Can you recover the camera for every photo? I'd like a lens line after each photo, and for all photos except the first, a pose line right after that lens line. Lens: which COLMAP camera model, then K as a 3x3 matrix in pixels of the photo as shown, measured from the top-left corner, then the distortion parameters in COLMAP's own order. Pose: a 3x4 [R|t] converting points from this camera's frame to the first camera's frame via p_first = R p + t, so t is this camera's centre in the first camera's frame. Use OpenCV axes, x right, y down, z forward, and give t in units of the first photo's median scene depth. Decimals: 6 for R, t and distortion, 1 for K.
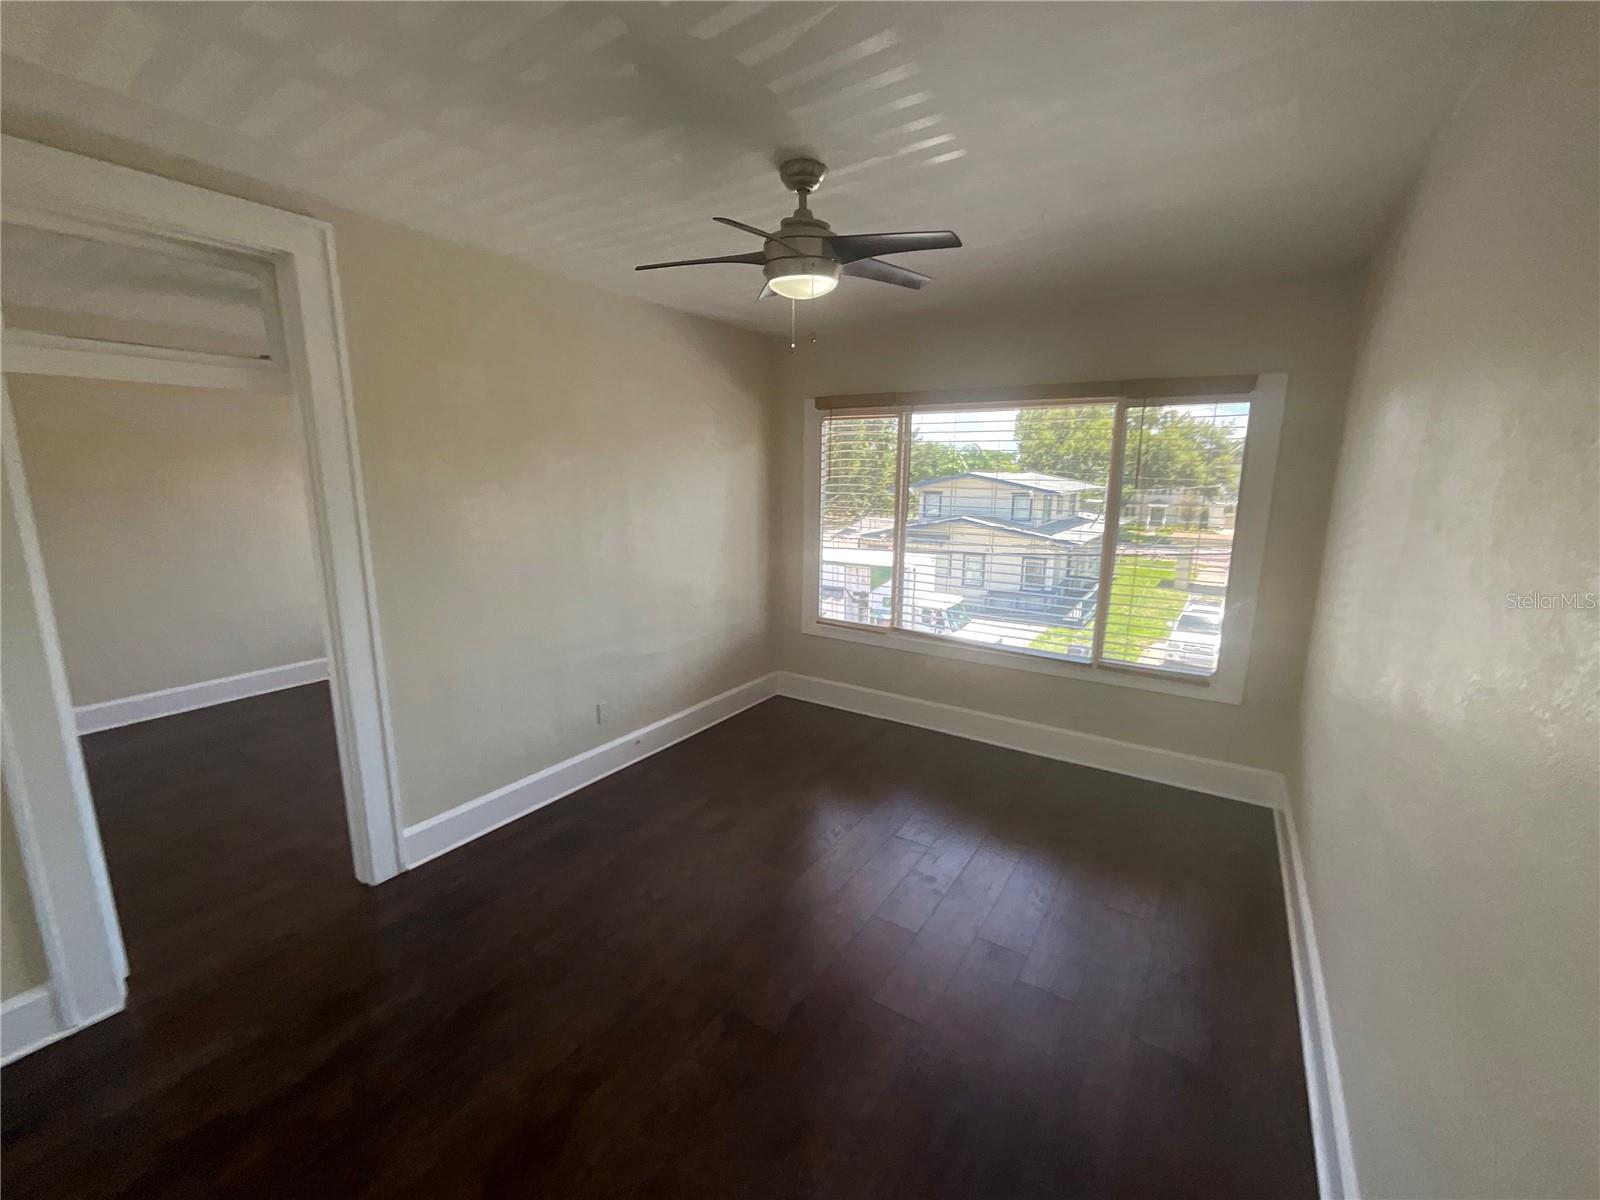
lens RADIAL K [[669.4, 0, 800.0], [0, 669.4, 600.0], [0, 0, 1]] dist [0.026778, 0.000773]
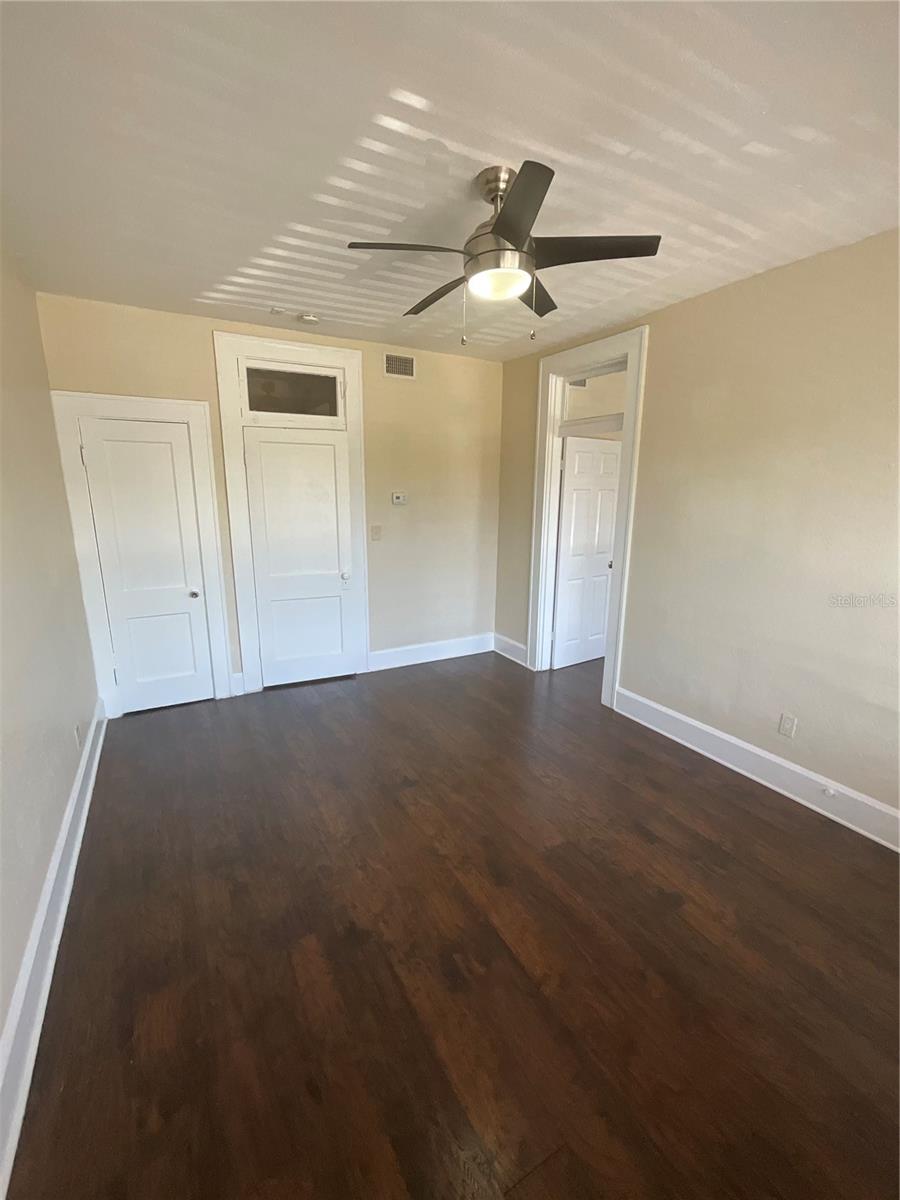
lens RADIAL K [[499.1, 0, 450.0], [0, 499.1, 600.0], [0, 0, 1]] dist [0.024671, -0.000501]
pose [[-0.469969, 0.188144, -0.862398, 0.388773], [-0.167390, 0.940294, 0.296358, -0.098207], [0.866666, 0.283636, -0.410416, 0.646952]]
